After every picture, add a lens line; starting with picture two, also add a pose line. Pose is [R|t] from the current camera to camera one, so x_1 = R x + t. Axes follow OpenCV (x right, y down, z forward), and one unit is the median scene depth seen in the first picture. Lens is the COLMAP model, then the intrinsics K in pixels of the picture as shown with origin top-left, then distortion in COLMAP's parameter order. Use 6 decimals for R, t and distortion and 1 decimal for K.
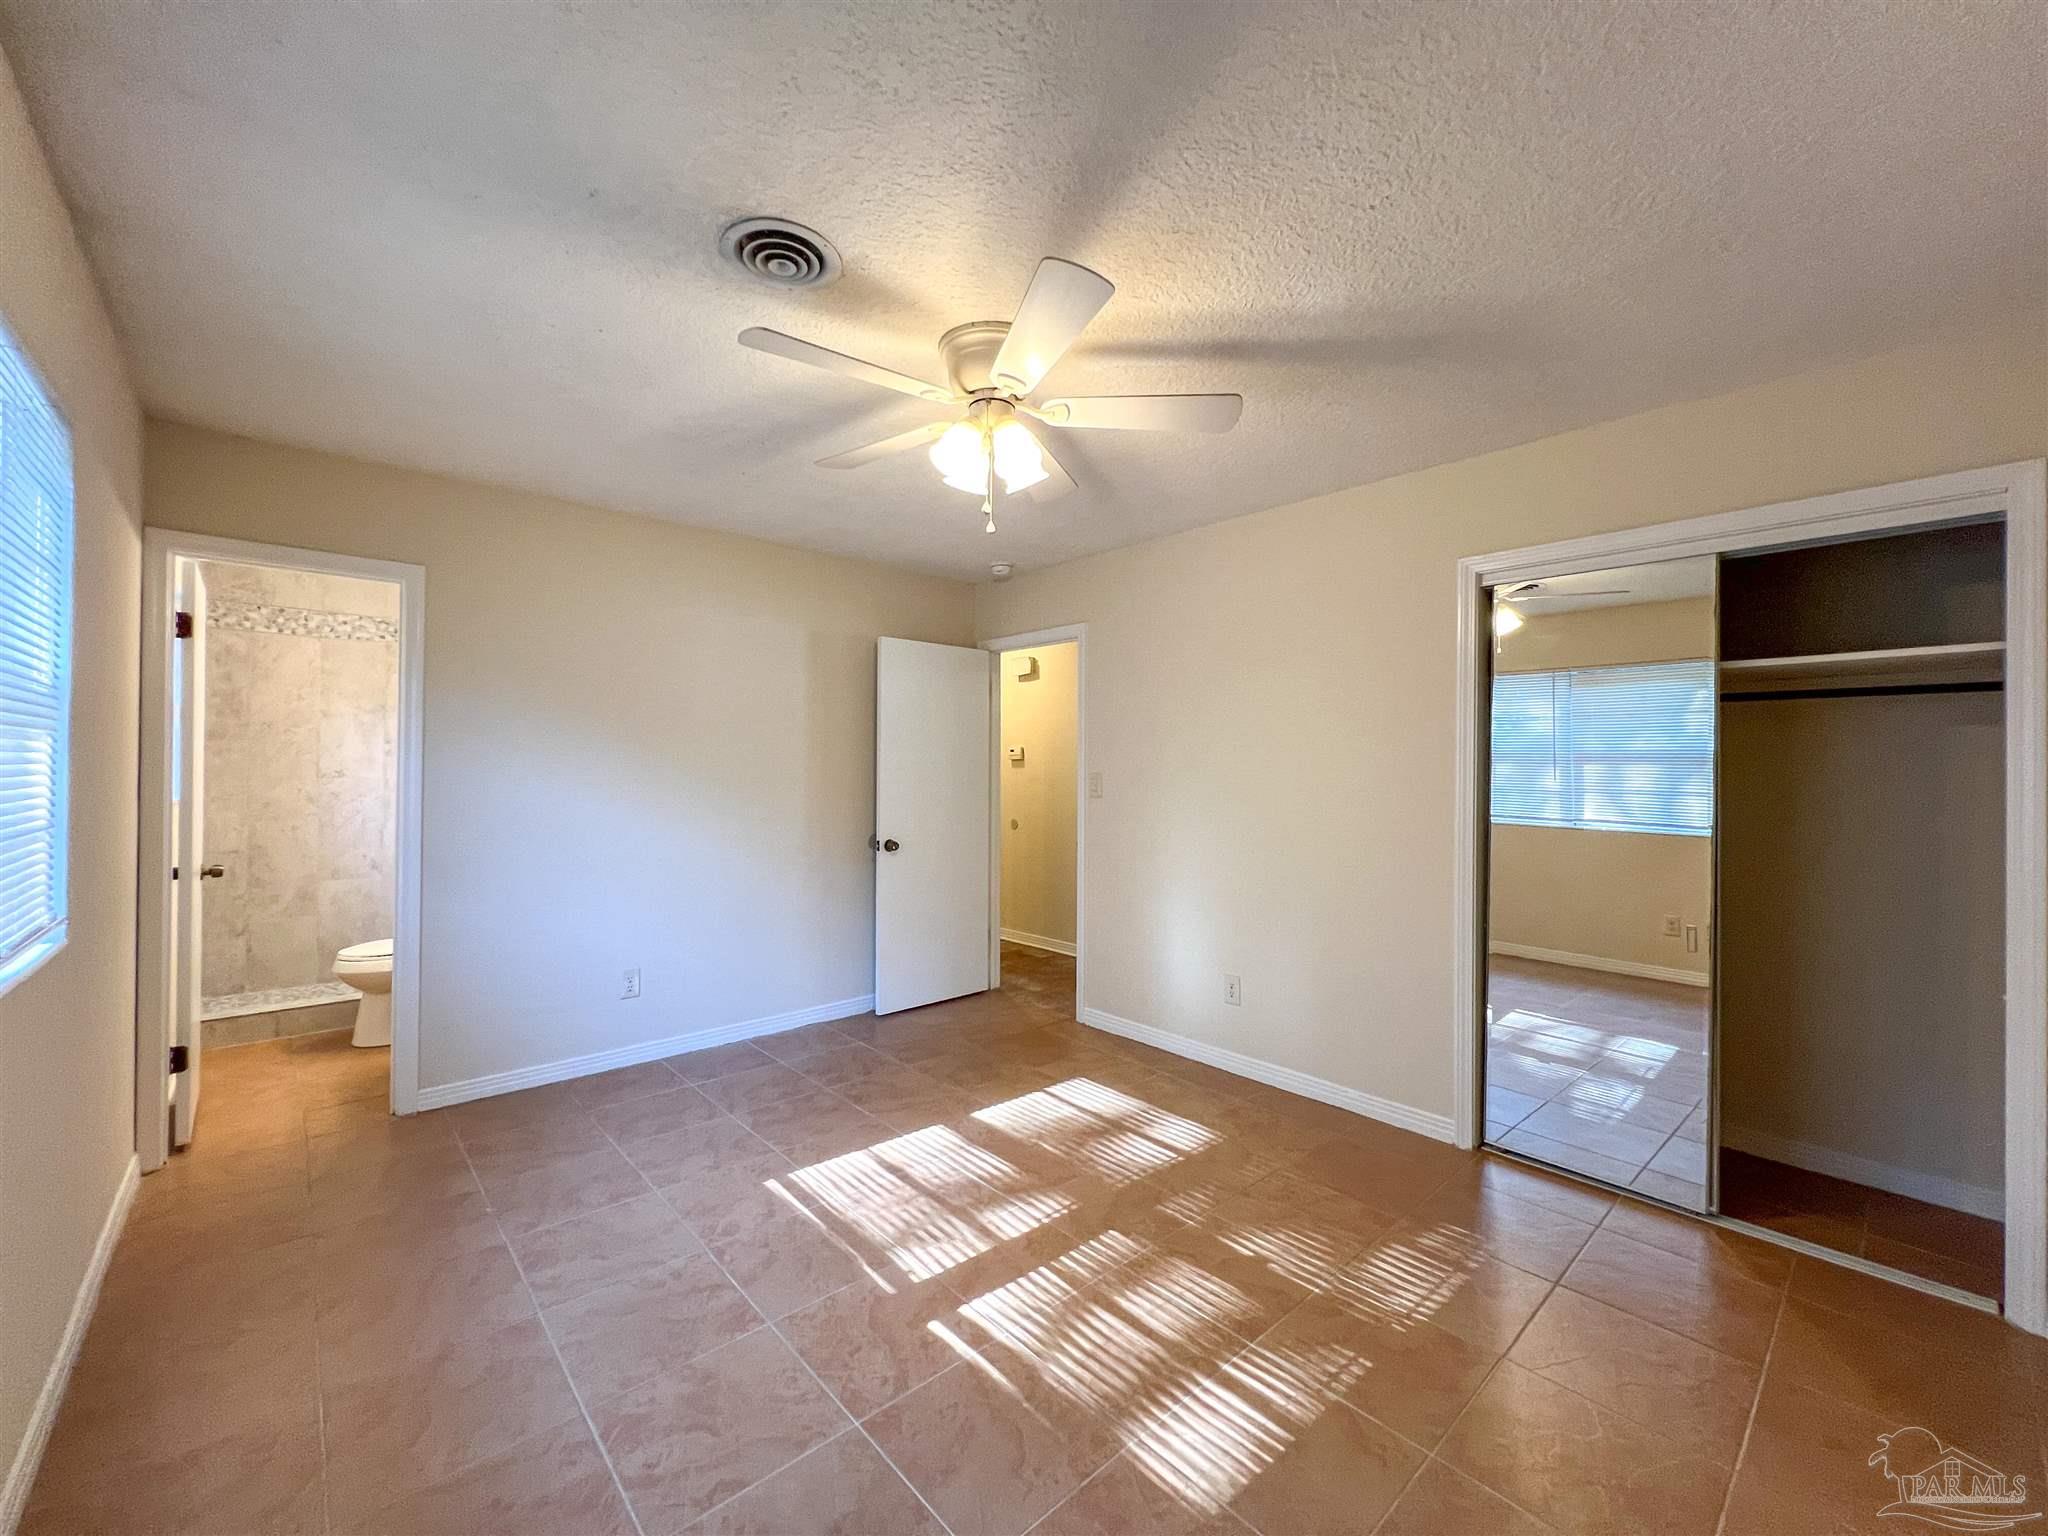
lens RADIAL K [[825.2, 0, 1021.2], [0, 825.2, 765.4], [0, 0, 1]] dist [-0.000585, 0.000397]
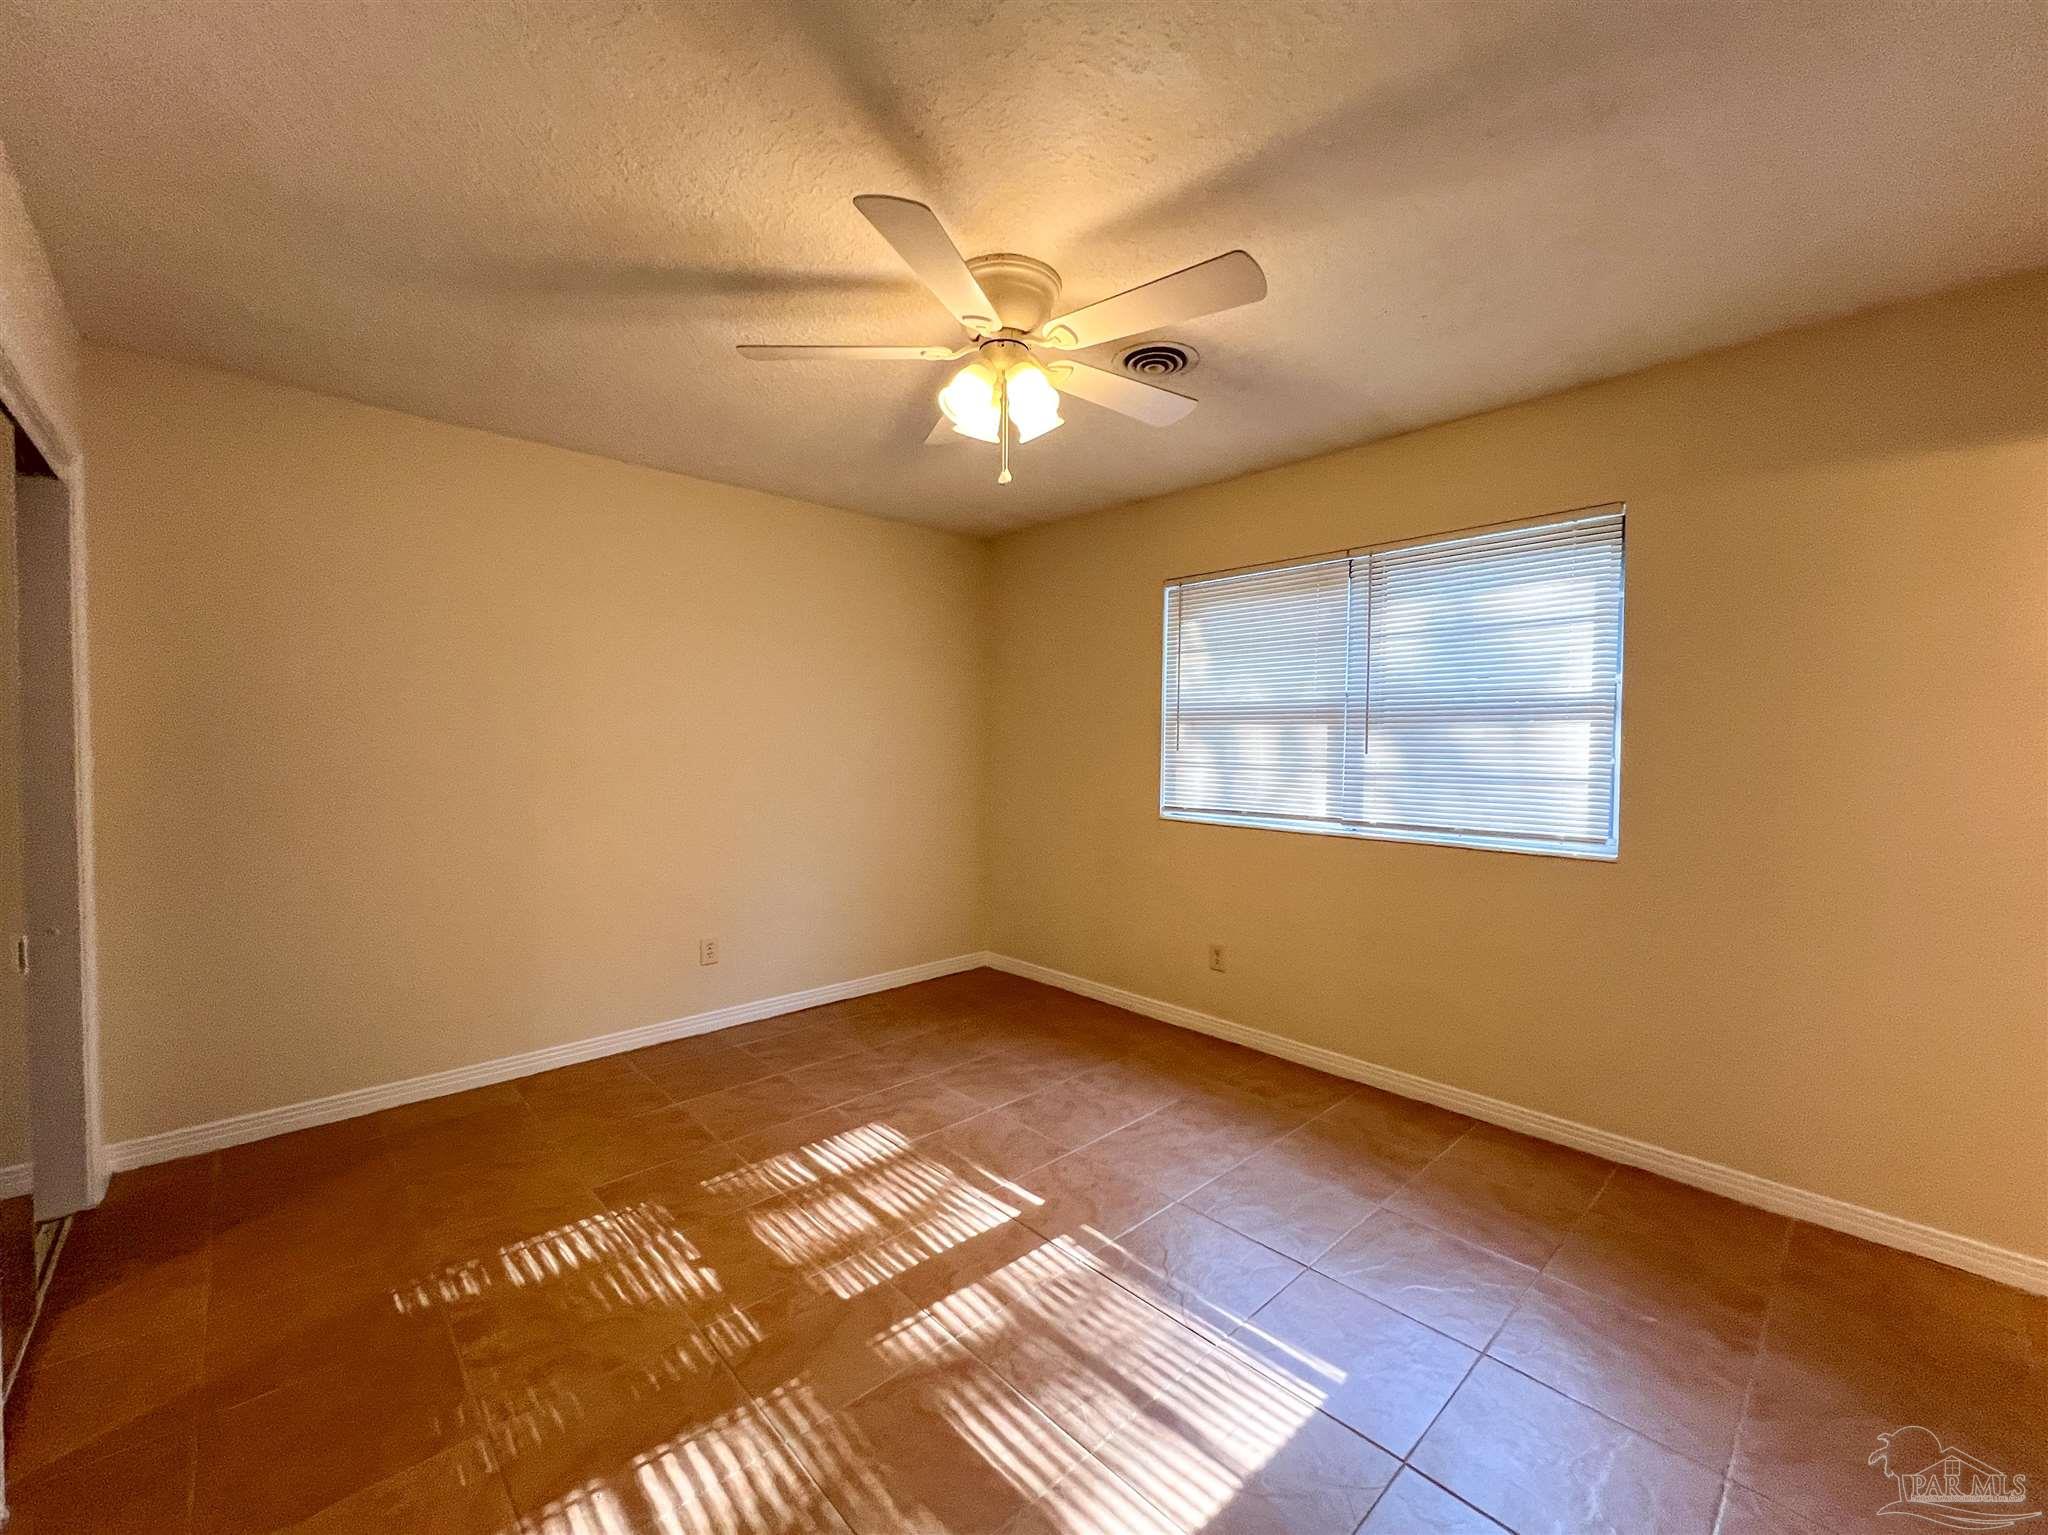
lens RADIAL K [[825.2, 0, 1021.2], [0, 825.2, 764.9], [0, 0, 1]] dist [-0.000585, 0.000397]
pose [[-0.999745, -0.014980, -0.016921, -0.036819], [-0.015364, 0.999622, 0.022812, 0.014922], [0.016573, 0.023066, -0.999597, 1.577121]]
